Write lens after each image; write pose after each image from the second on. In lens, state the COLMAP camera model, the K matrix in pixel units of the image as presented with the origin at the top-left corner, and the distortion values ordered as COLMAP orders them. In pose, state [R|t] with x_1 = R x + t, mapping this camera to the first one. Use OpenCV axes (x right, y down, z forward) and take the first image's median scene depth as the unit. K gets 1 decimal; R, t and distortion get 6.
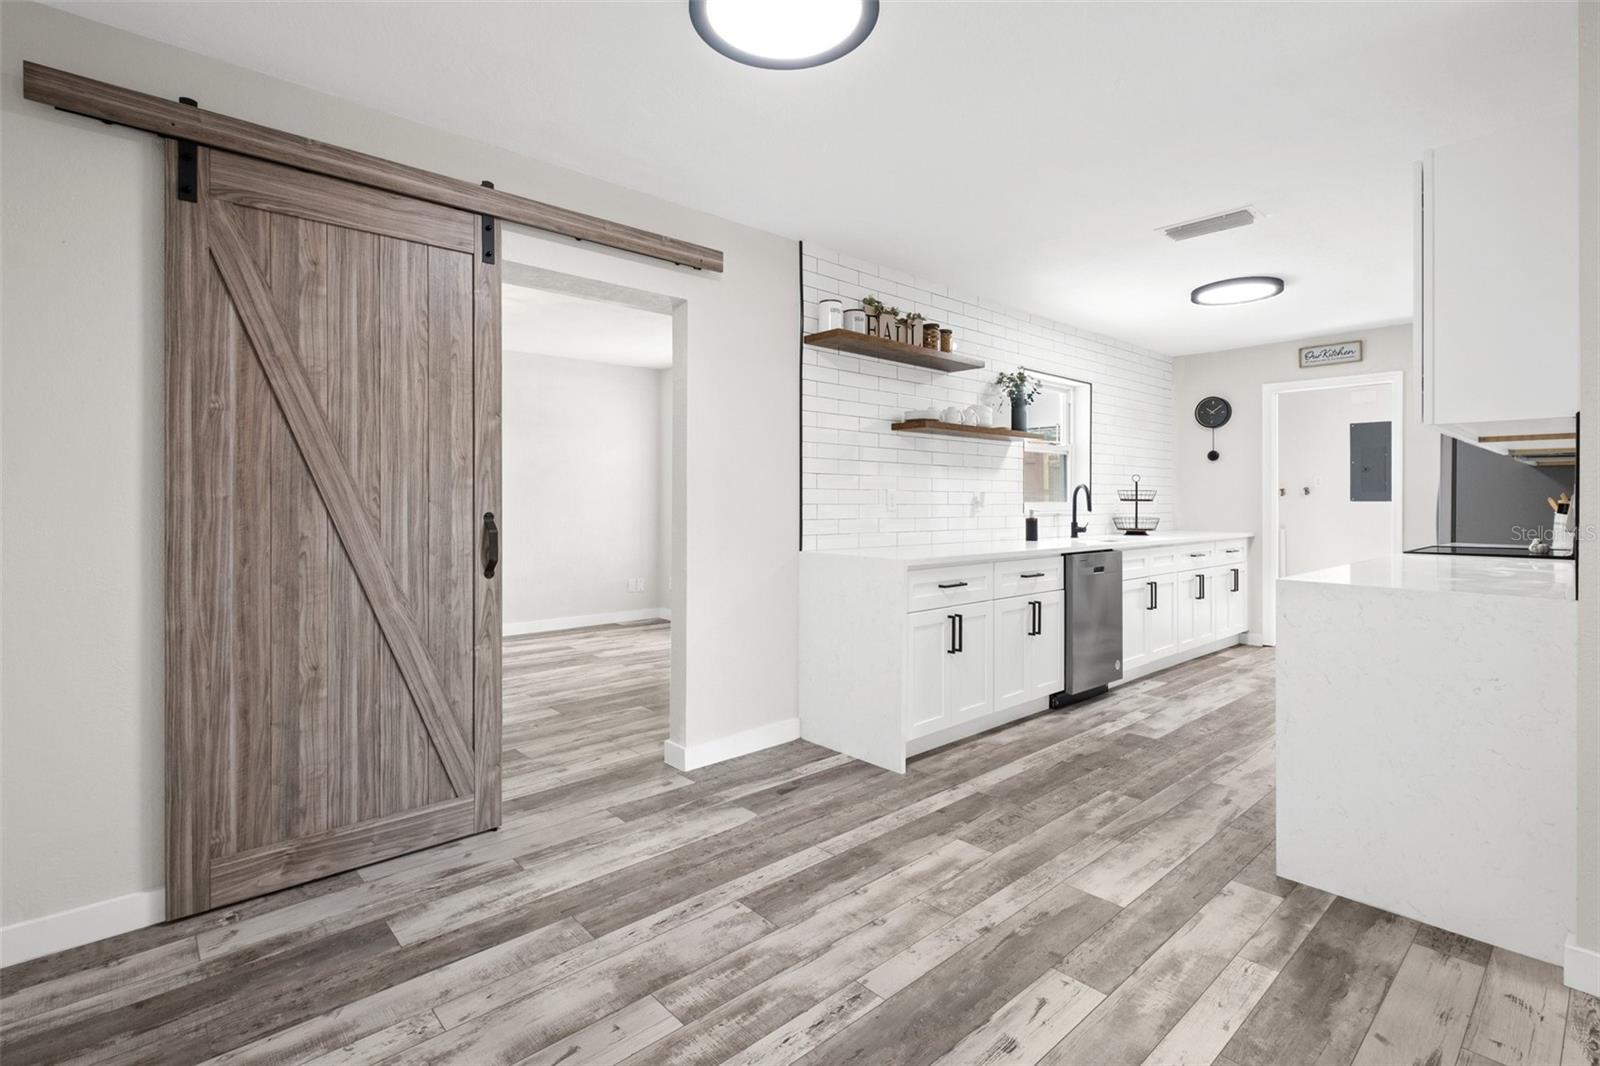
lens RADIAL K [[751.7, 0, 785.7], [0, 751.7, 499.1], [0, 0, 1]] dist [0.000408, -0.001045]
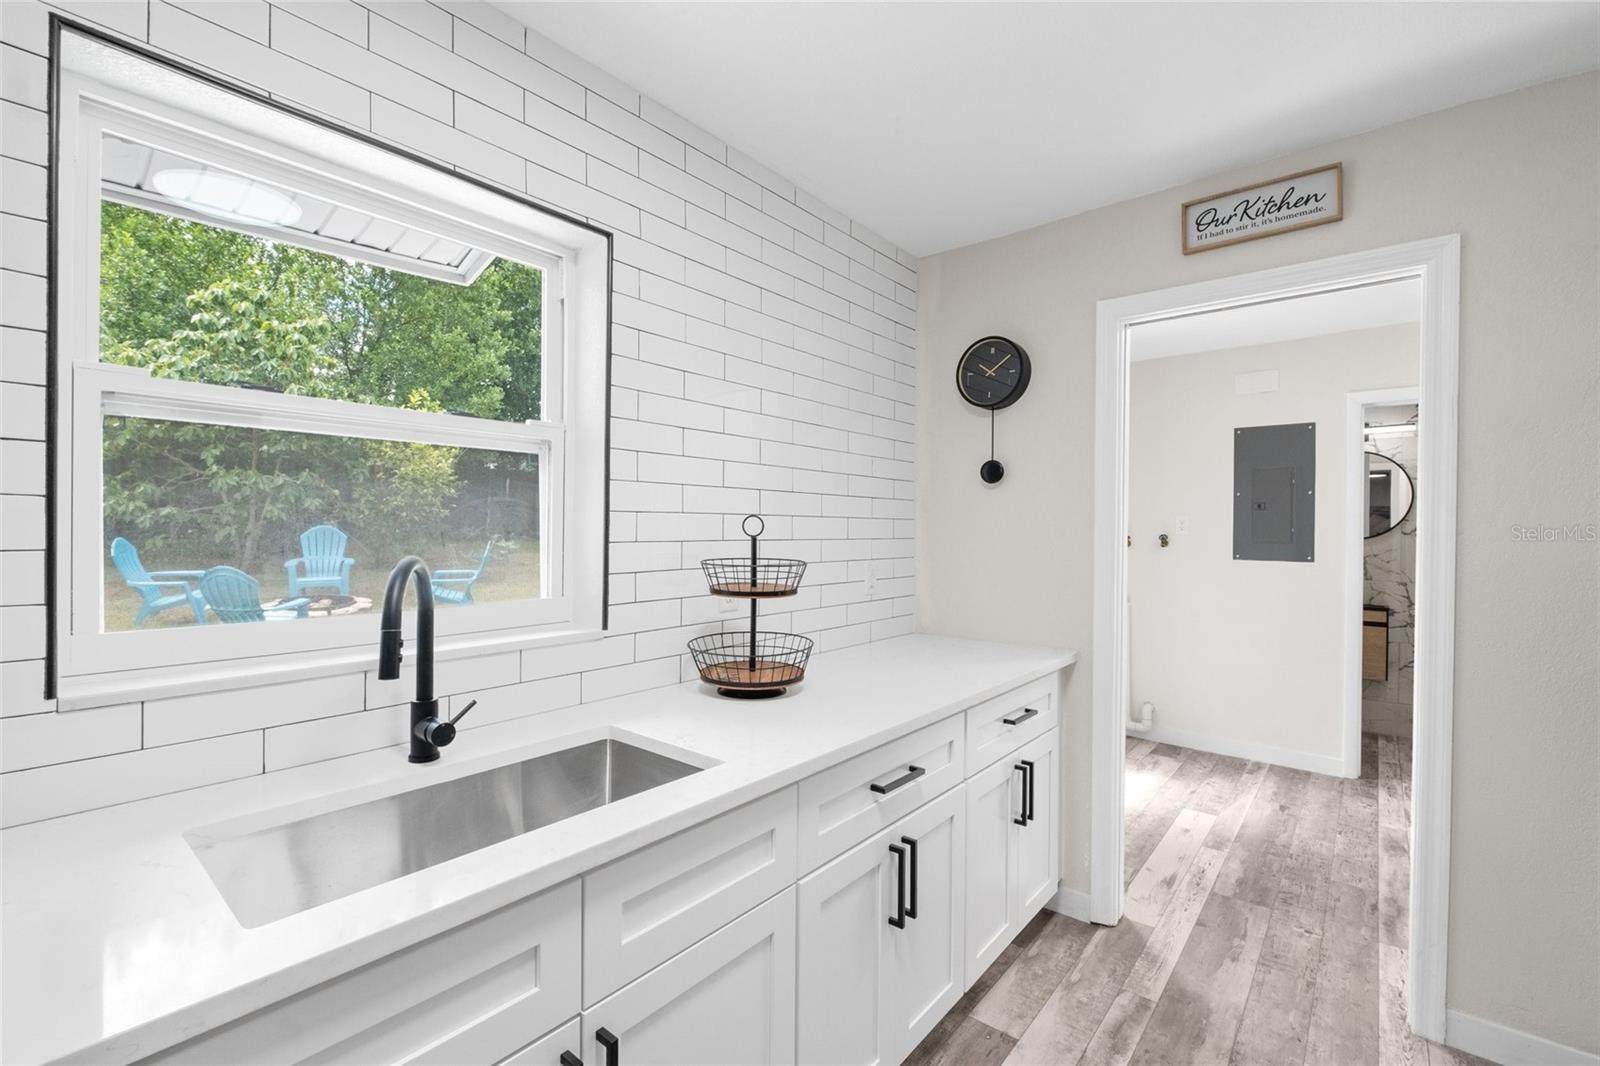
lens RADIAL K [[698.2, 0, 789.2], [0, 698.2, 530.8], [0, 0, 1]] dist [-0.001022, -0.002779]
pose [[0.989305, 0.007227, 0.145681, 1.000295], [-0.008299, 0.999943, 0.006751, -0.064008], [-0.145623, -0.007888, 0.989309, 1.565326]]
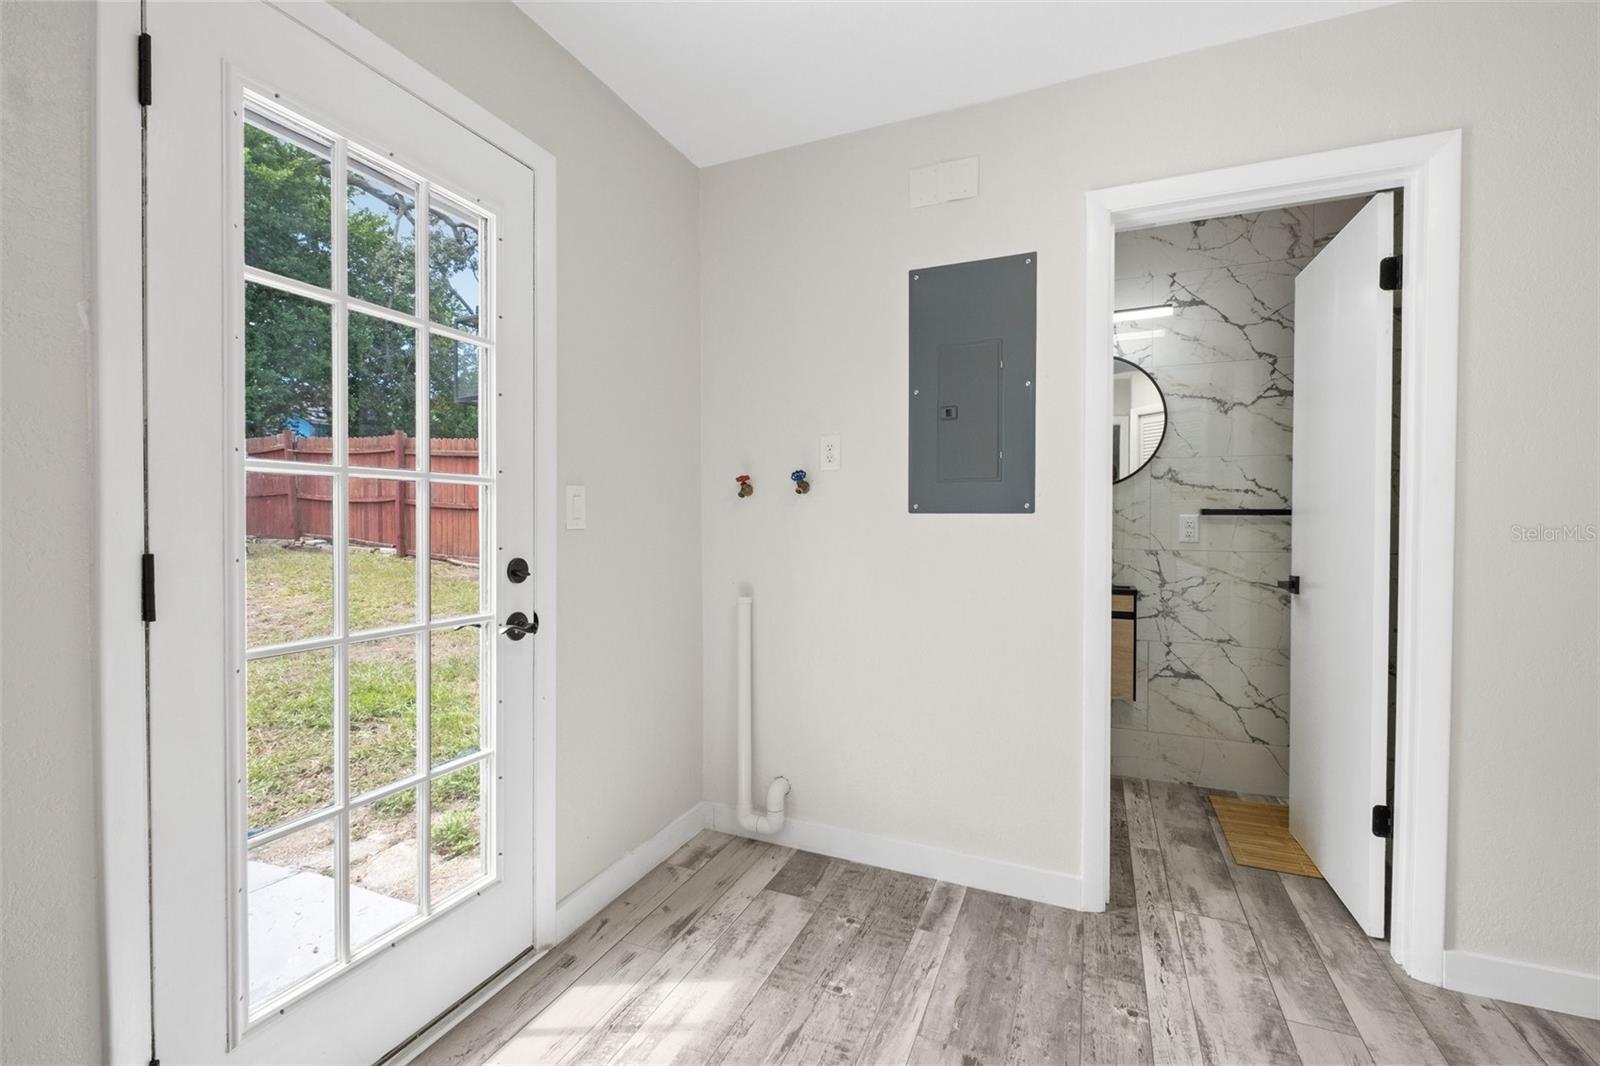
lens RADIAL K [[692.0, 0, 792.1], [0, 692.0, 529.8], [0, 0, 1]] dist [0.003029, -0.000026]
pose [[0.906388, -0.006440, 0.422398, 1.784039], [-0.001948, 0.999809, 0.019424, 0.012767], [-0.422442, -0.018428, 0.906202, 2.315433]]
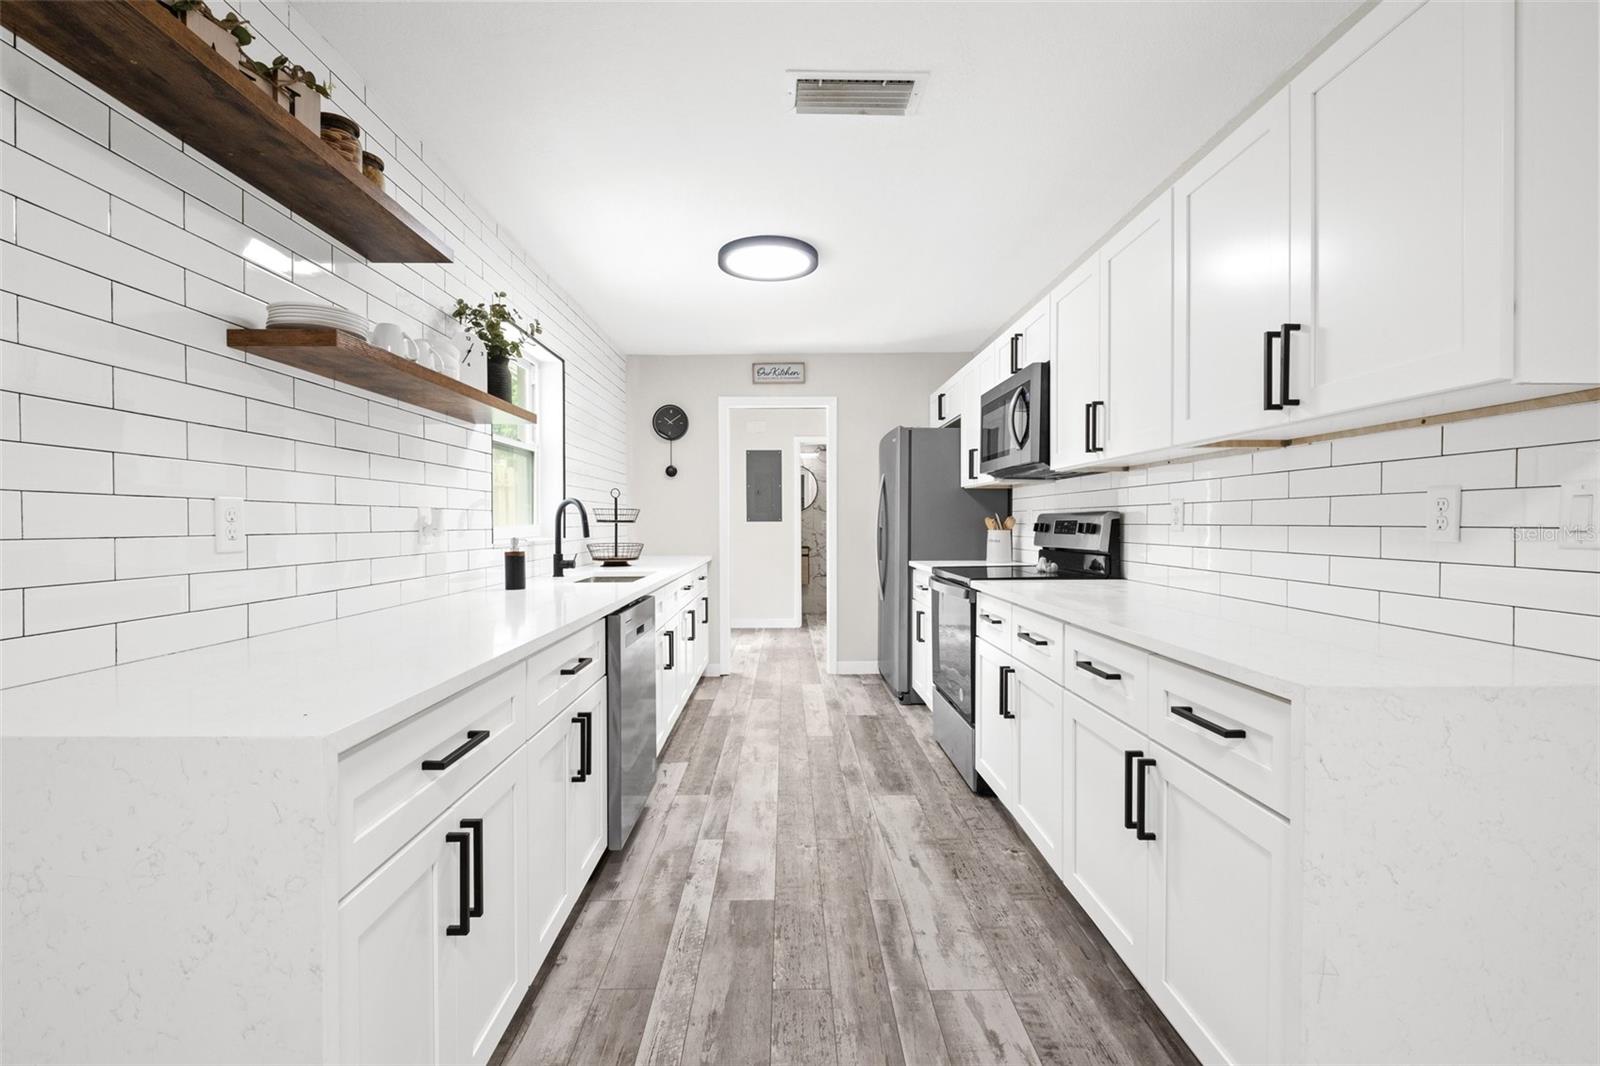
lens RADIAL K [[695.7, 0, 790.2], [0, 695.7, 528.0], [0, 0, 1]] dist [-0.002193, -0.000684]
pose [[0.656692, -0.010837, 0.754081, 0.098188], [0.002767, 0.999925, 0.011961, 0.000409], [-0.754154, -0.005768, 0.656673, 0.895087]]
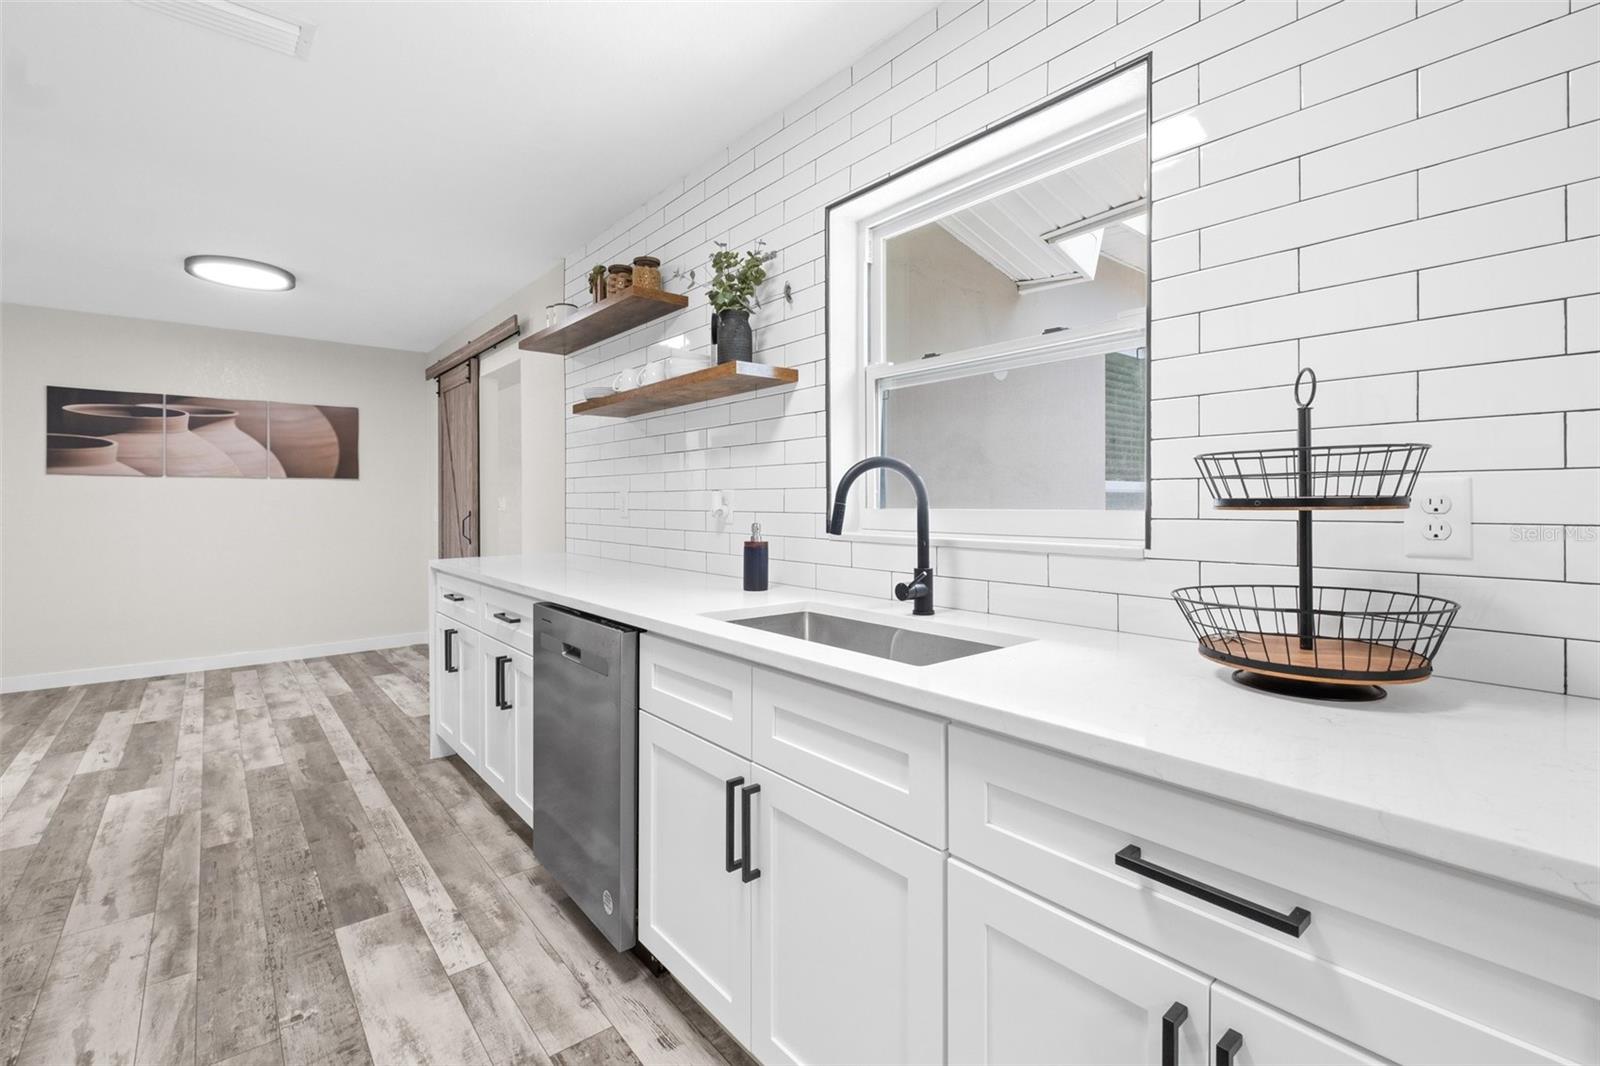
lens RADIAL K [[718.7, 0, 797.7], [0, 718.7, 497.6], [0, 0, 1]] dist [-0.003260, -0.001541]
pose [[-0.037420, -0.006270, -0.999280, 1.497563], [0.005568, 0.999963, -0.006483, 0.001271], [0.999284, -0.005807, -0.037384, 2.011014]]
